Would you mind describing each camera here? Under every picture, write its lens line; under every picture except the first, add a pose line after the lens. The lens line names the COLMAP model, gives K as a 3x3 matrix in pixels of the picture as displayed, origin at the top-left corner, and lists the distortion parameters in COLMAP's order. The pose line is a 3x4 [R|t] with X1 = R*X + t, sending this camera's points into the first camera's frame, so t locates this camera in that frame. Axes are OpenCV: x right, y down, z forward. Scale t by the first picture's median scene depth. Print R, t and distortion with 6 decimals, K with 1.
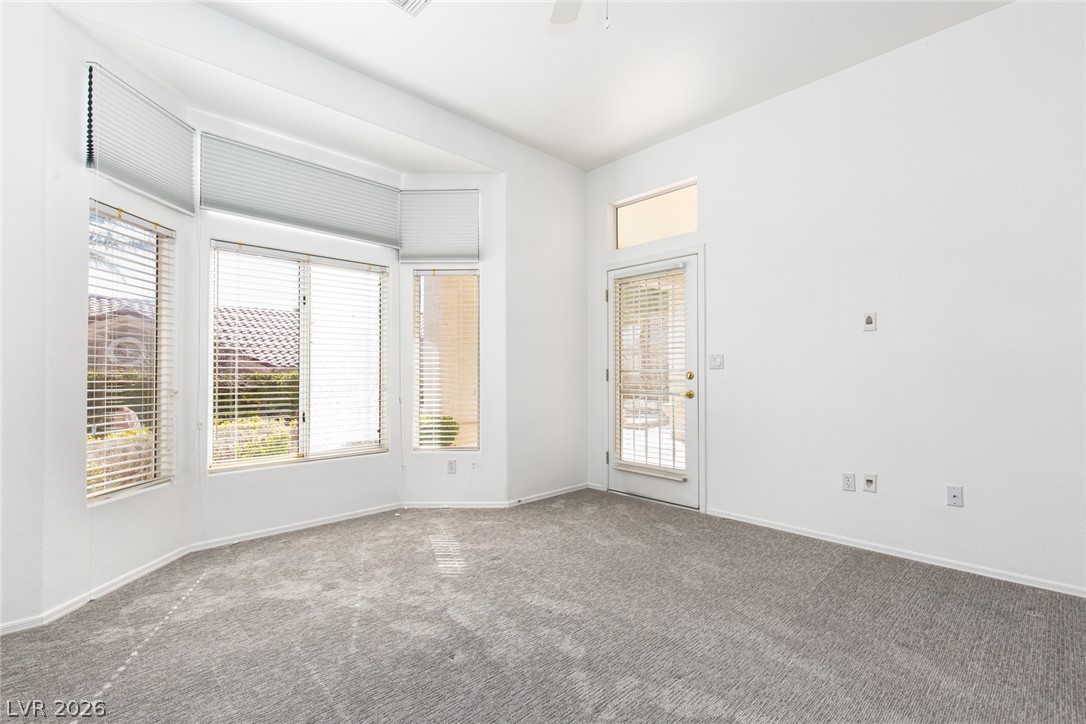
lens RADIAL K [[487.0, 0, 544.9], [0, 487.0, 366.7], [0, 0, 1]] dist [0.010547, -0.001237]
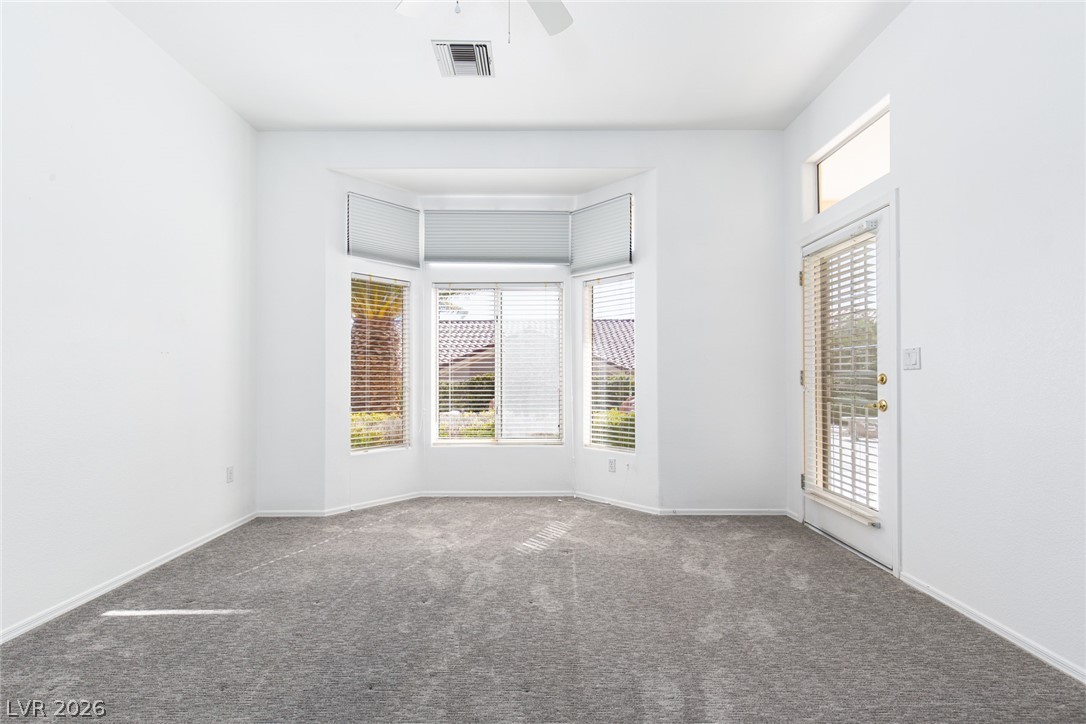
lens RADIAL K [[487.0, 0, 537.7], [0, 487.0, 371.2], [0, 0, 1]] dist [0.010547, -0.001237]
pose [[0.722485, -0.006741, -0.691354, 0.431415], [0.010458, 0.999945, 0.001180, 0.000472], [0.691307, -0.008082, 0.722516, 0.141881]]
